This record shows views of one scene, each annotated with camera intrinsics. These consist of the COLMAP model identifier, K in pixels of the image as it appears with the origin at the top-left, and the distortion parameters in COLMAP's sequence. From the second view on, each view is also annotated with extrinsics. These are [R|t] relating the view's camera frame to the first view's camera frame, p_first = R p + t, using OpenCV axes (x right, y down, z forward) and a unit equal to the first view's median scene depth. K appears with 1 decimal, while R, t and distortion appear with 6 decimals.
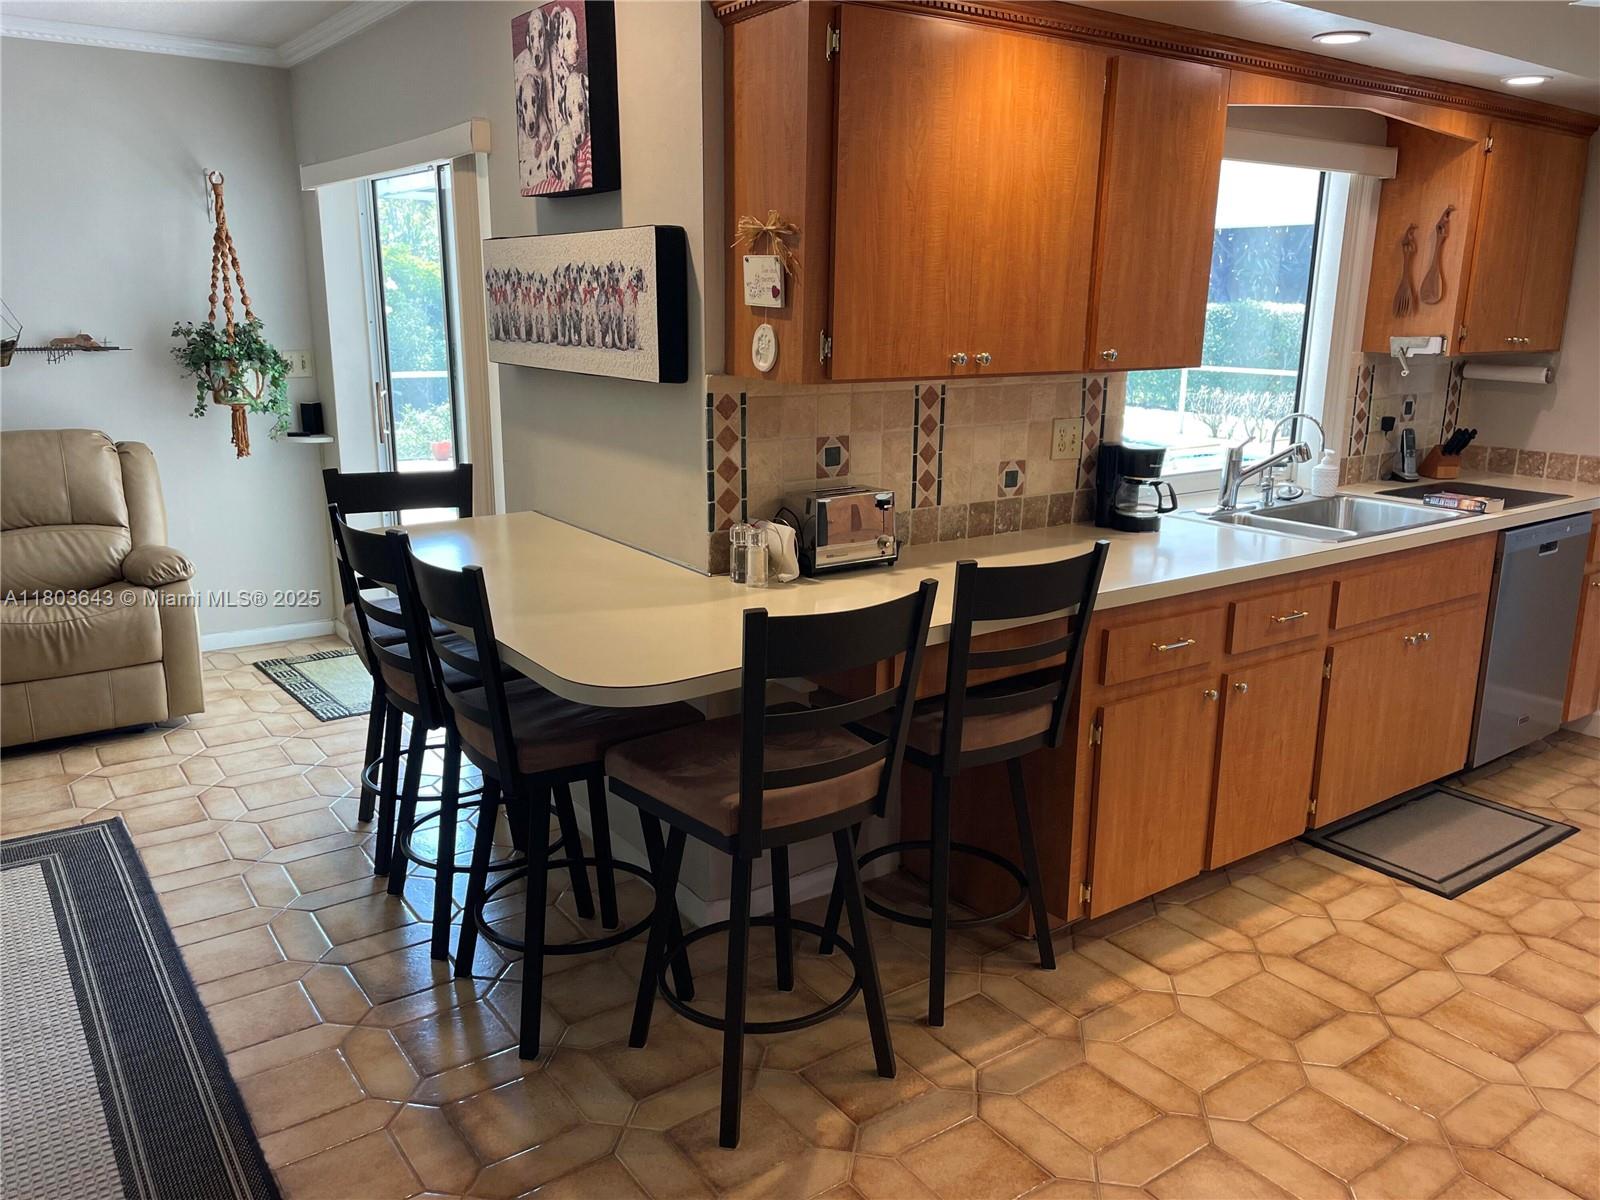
lens RADIAL K [[1207.7, 0, 805.8], [0, 1207.7, 589.4], [0, 0, 1]] dist [0.062603, -0.073154]
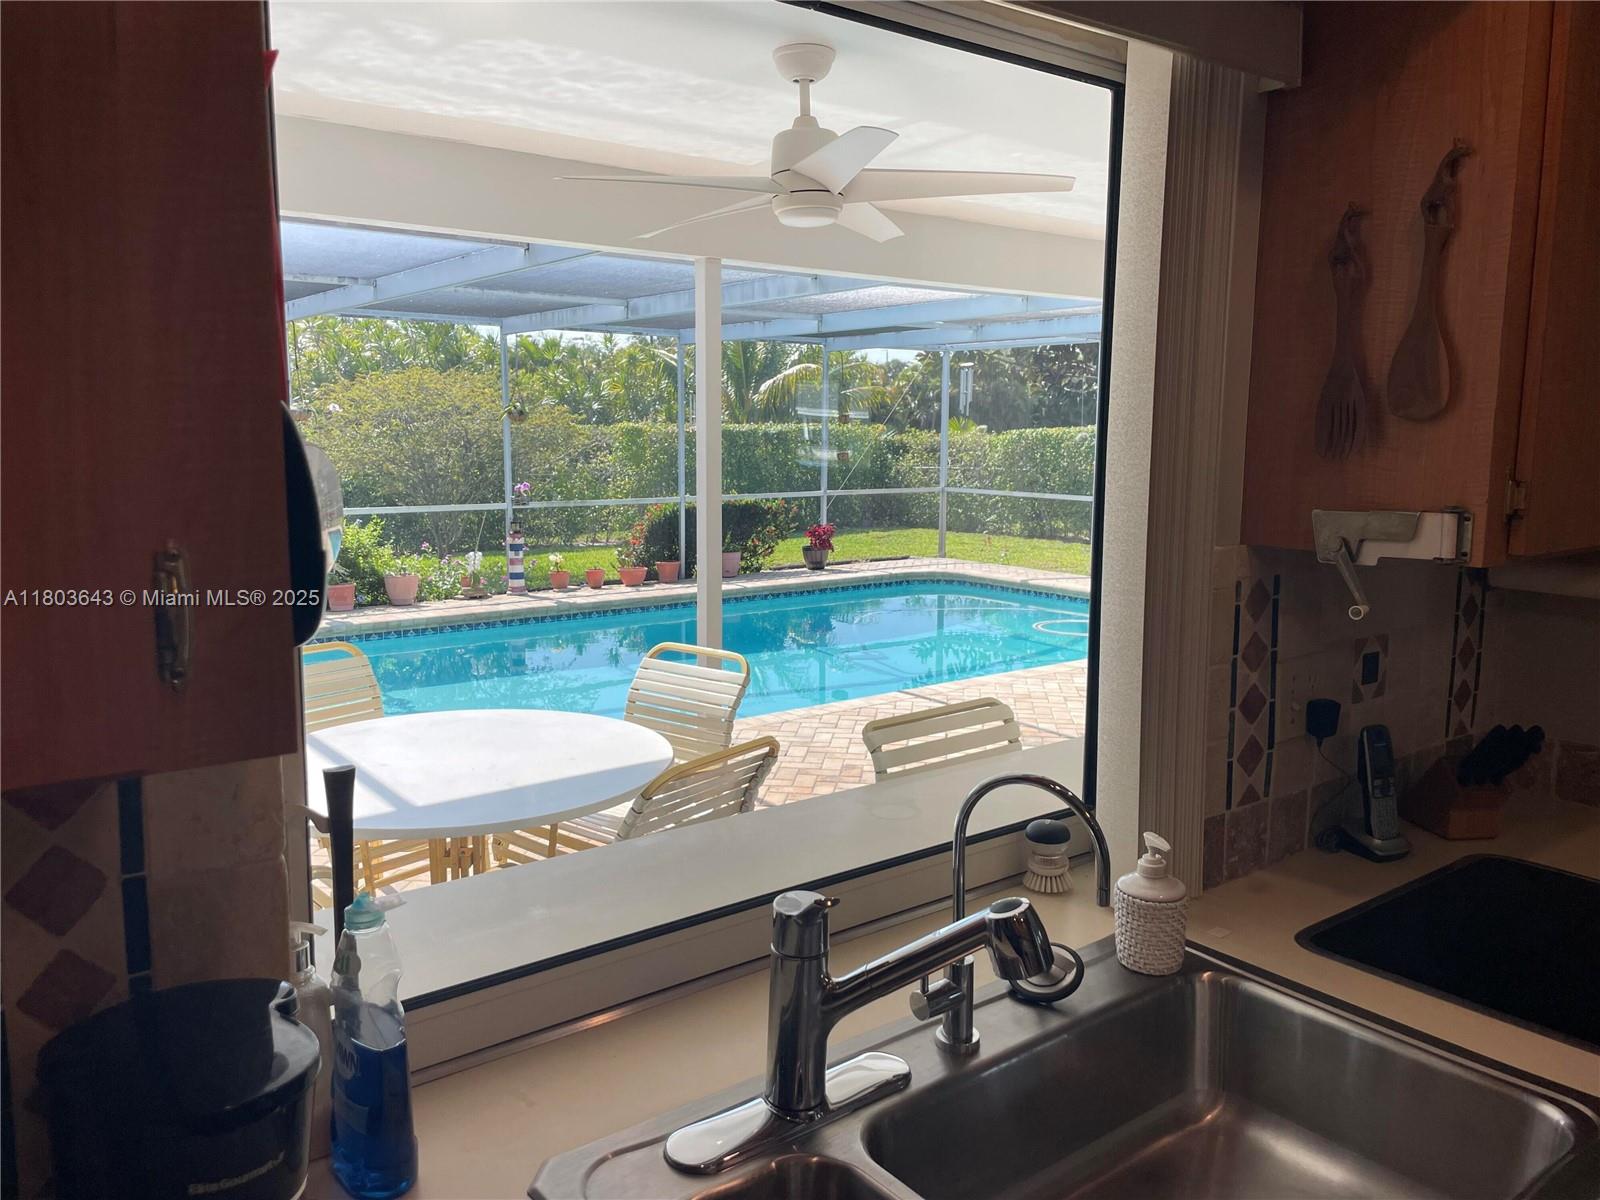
lens RADIAL K [[1207.7, 0, 796.9], [0, 1207.7, 591.4], [0, 0, 1]] dist [0.062603, -0.073154]
pose [[0.999633, -0.011181, 0.024685, 0.354225], [0.013585, 0.994949, -0.099462, -0.166591], [-0.023448, 0.099760, 0.994735, 0.723408]]
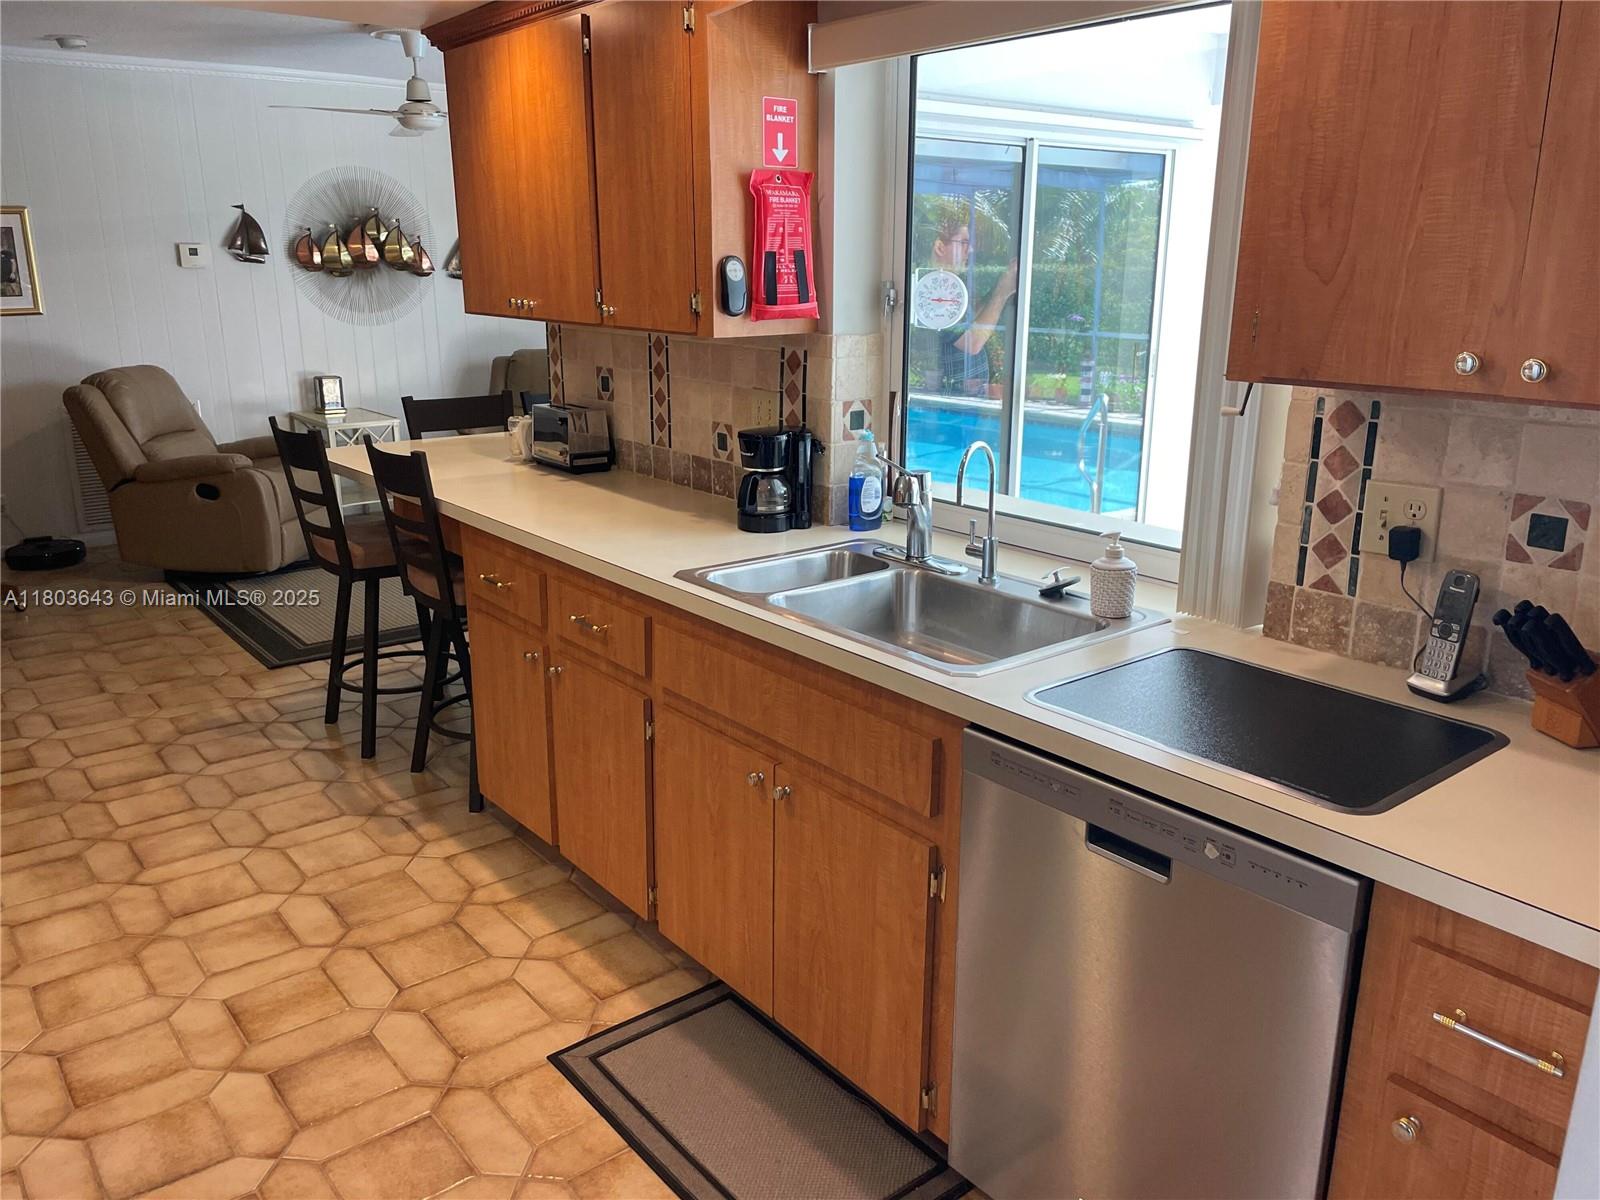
lens RADIAL K [[1207.7, 0, 805.9], [0, 1207.7, 595.2], [0, 0, 1]] dist [0.062603, -0.073154]
pose [[0.061205, 0.256830, -0.964517, 1.054348], [-0.239073, 0.941971, 0.235656, -0.202288], [0.969071, 0.216167, 0.119054, 0.893167]]
